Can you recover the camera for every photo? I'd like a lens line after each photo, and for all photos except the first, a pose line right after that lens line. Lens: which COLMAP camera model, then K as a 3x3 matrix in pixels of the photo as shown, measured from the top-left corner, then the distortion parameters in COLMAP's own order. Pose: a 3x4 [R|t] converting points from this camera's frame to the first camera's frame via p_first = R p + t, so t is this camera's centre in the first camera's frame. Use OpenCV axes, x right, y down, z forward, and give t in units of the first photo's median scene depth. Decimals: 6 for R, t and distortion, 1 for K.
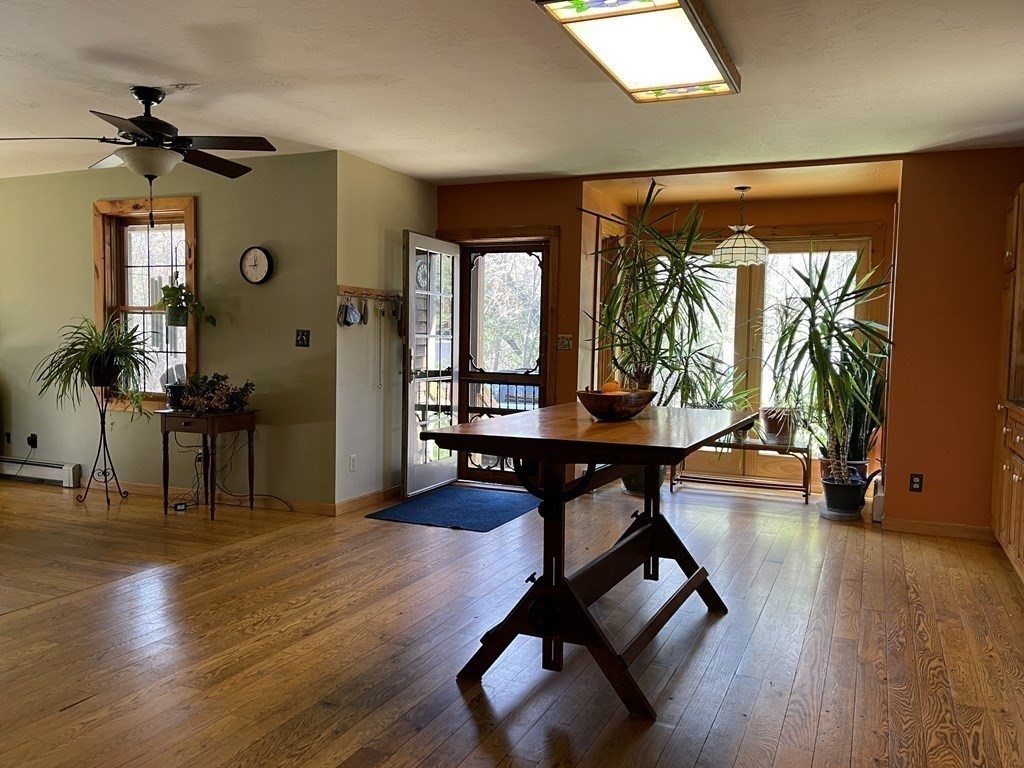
lens RADIAL K [[817.1, 0, 512.0], [0, 817.1, 384.0], [0, 0, 1]] dist [0.007222, 0.001470]
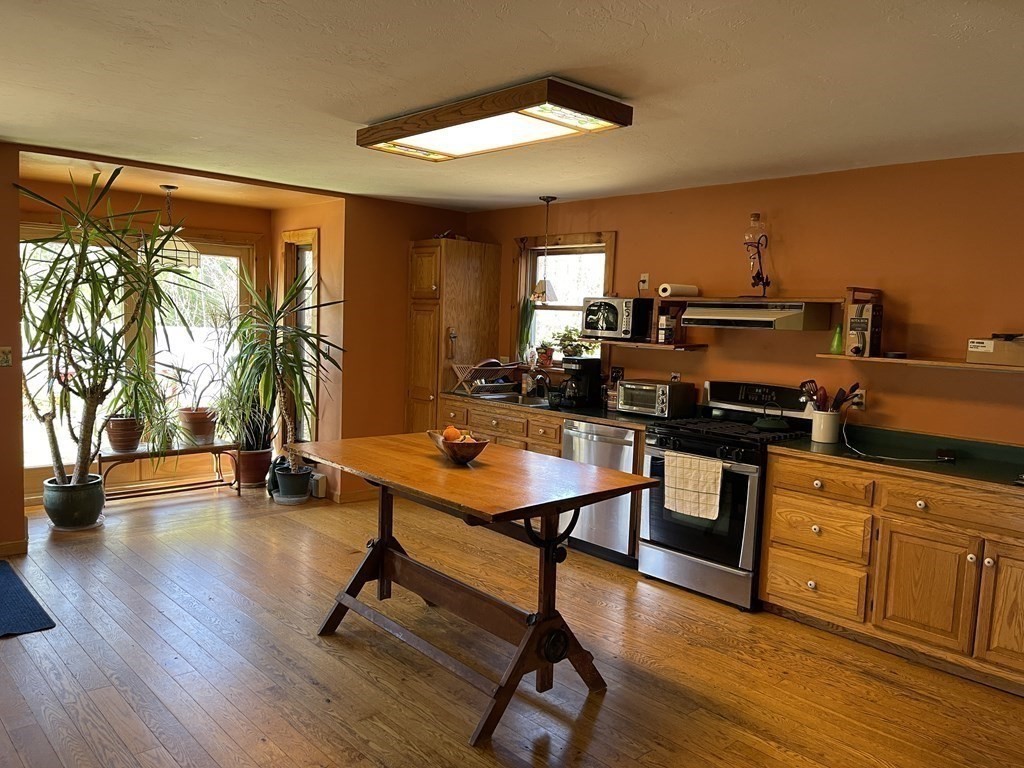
lens RADIAL K [[766.9, 0, 512.0], [0, 766.9, 384.0], [0, 0, 1]] dist [0.000909, -0.001879]
pose [[0.383668, -0.089152, 0.919158, -0.417181], [0.022148, 0.995931, 0.087354, -0.080432], [-0.923206, -0.013157, 0.384081, 0.285692]]
